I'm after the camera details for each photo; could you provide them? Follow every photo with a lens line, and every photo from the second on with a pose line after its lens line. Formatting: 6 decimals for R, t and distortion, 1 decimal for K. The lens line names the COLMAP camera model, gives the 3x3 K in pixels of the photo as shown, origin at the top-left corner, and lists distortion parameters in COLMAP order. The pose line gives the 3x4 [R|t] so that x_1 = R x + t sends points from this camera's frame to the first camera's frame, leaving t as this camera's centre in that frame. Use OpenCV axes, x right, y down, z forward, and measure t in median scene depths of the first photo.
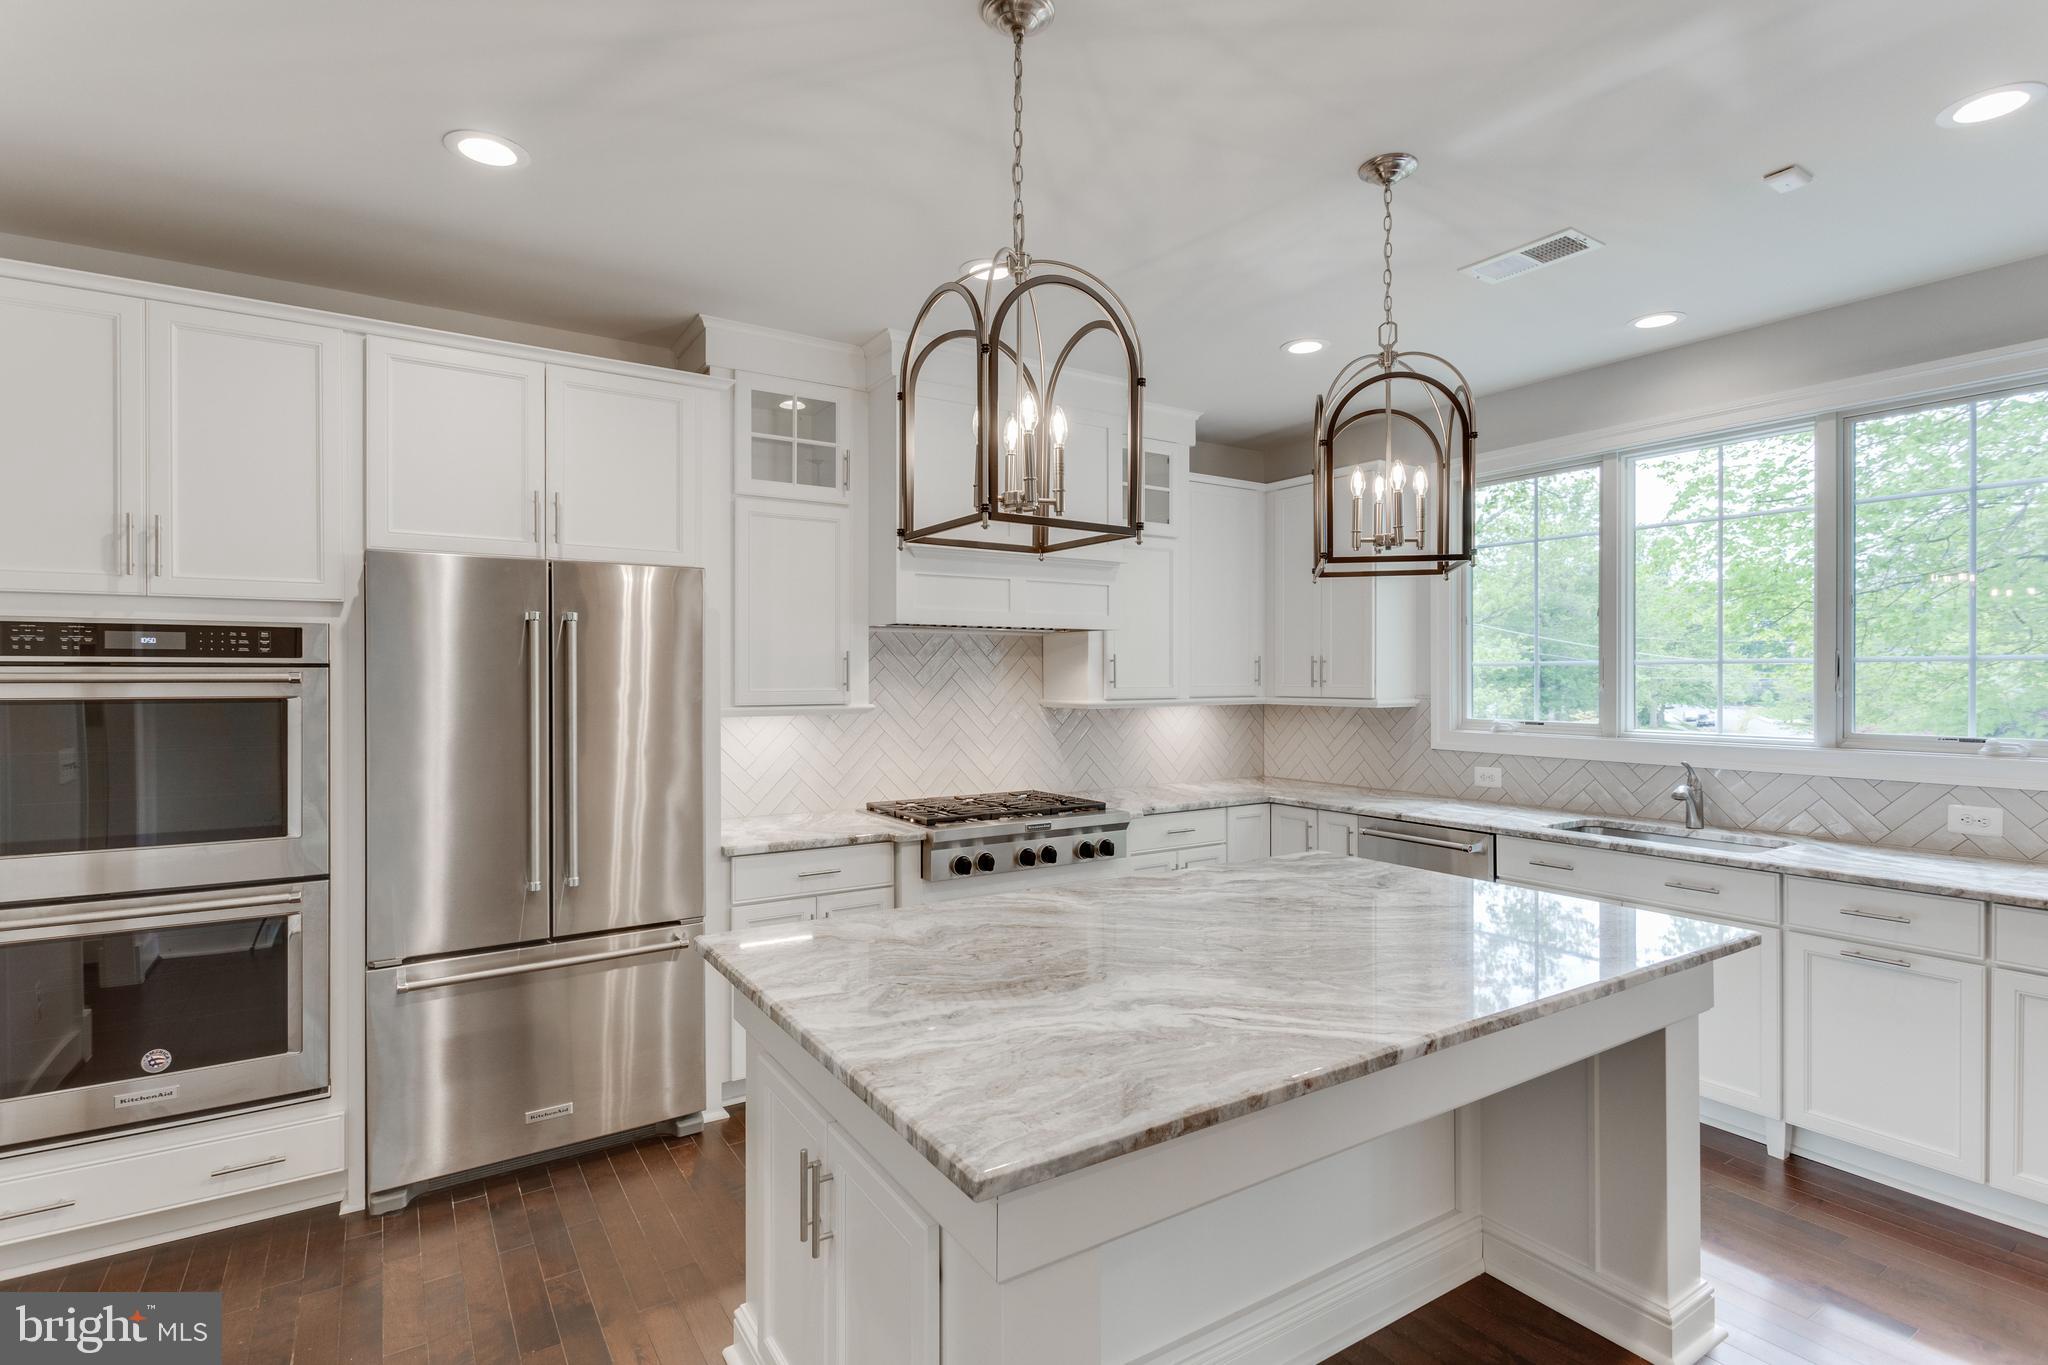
lens RADIAL K [[1006.6, 0, 1022.7], [0, 1006.6, 681.5], [0, 0, 1]] dist [-0.000226, 0.000327]
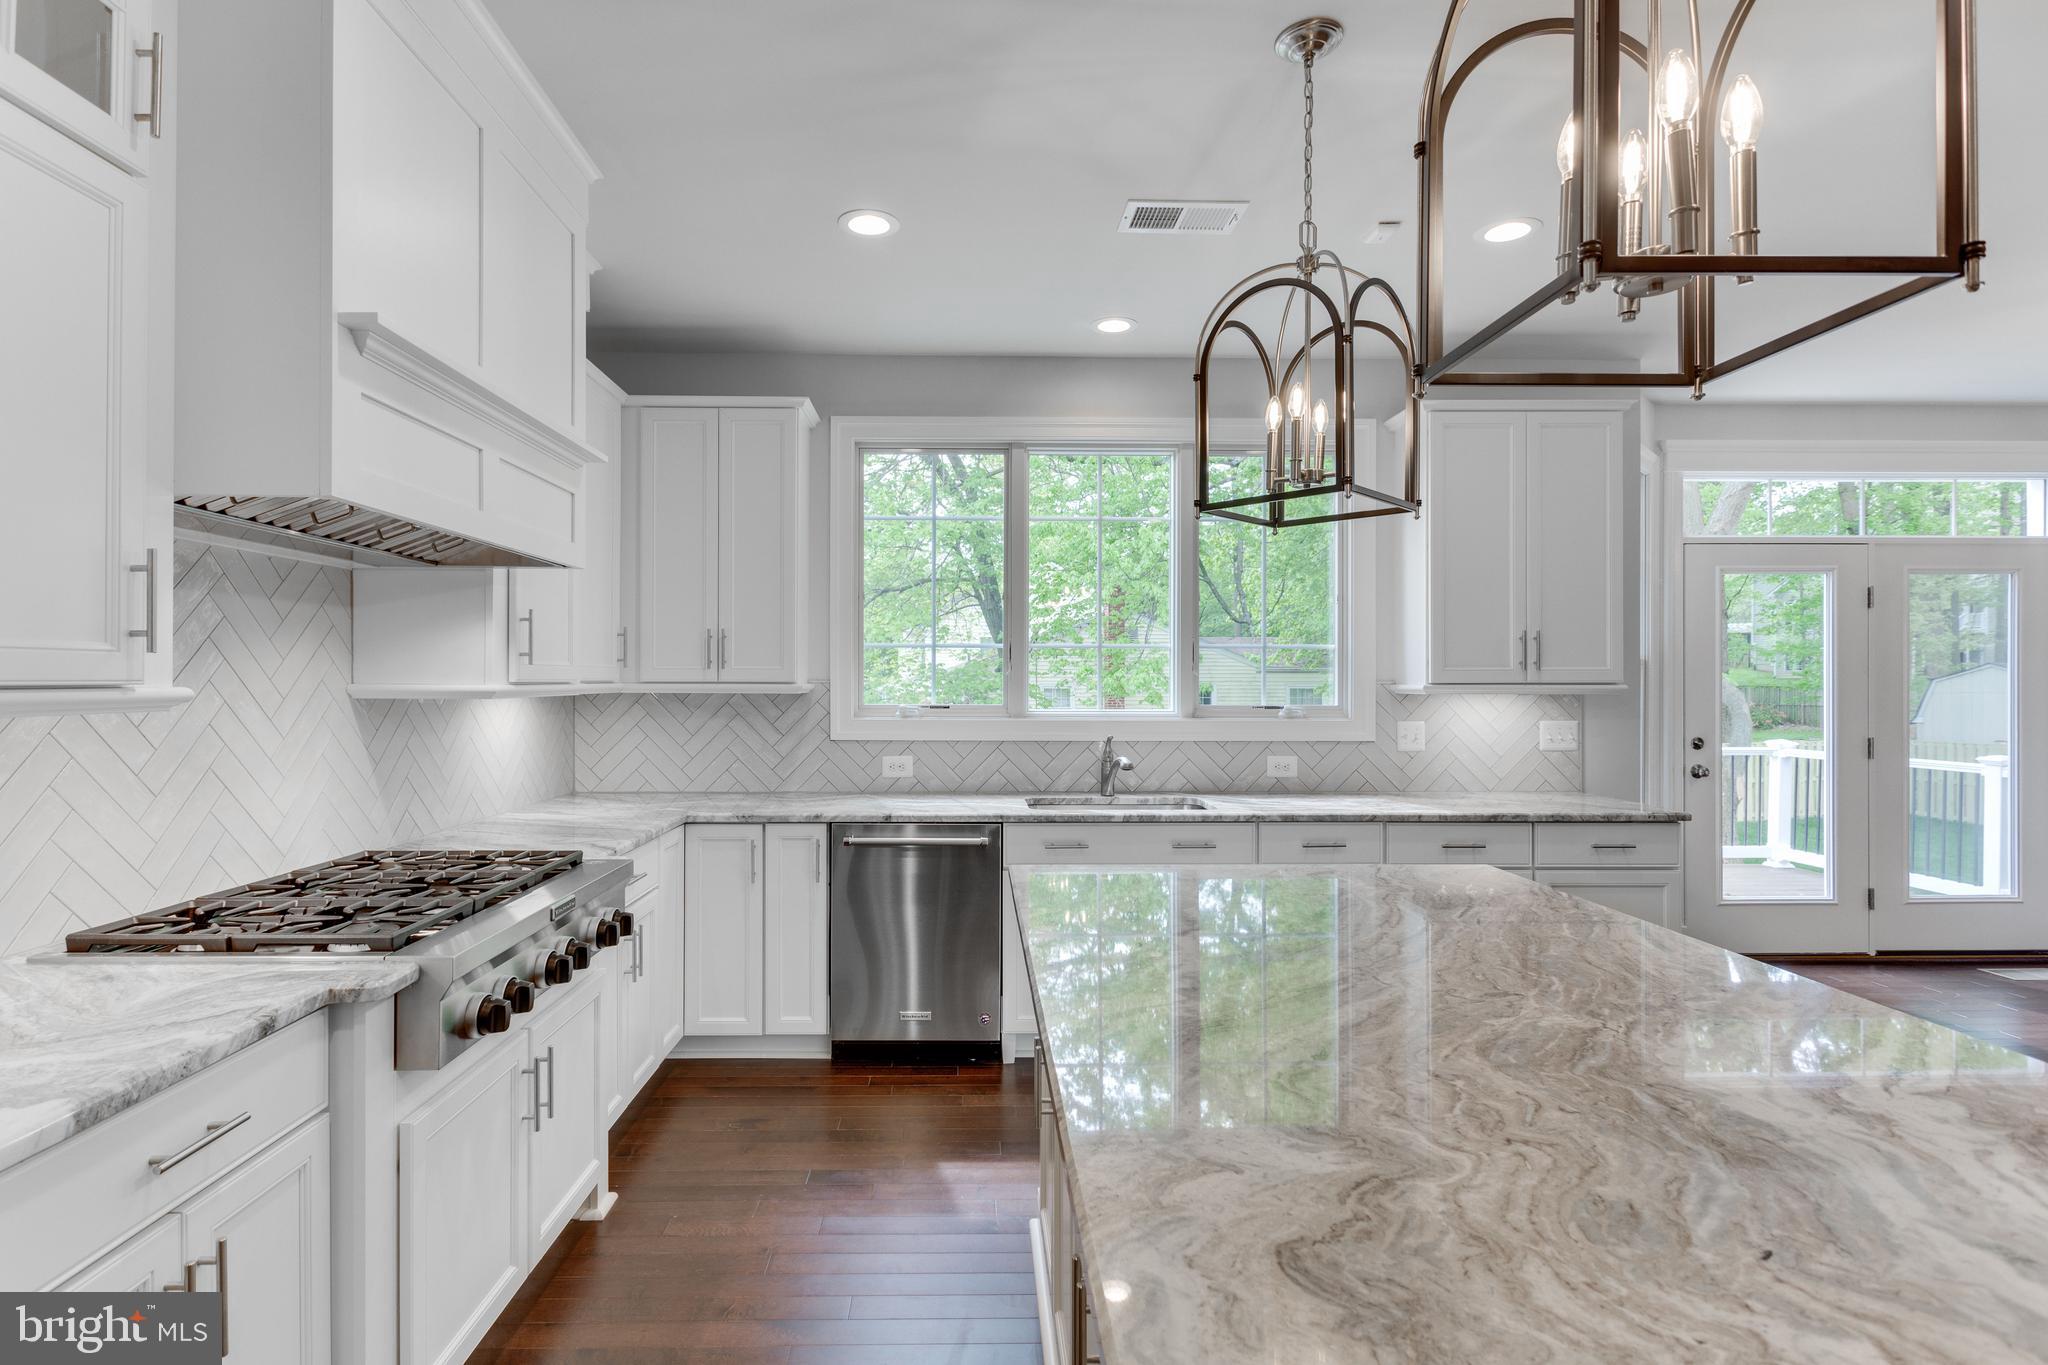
lens RADIAL K [[1006.6, 0, 1018.1], [0, 1006.6, 679.3], [0, 0, 1]] dist [-0.000226, 0.000327]
pose [[0.526459, 0.002027, 0.850198, -0.328516], [0.002002, 0.999991, -0.003624, 0.022002], [-0.850198, 0.003610, 0.526451, 0.508070]]
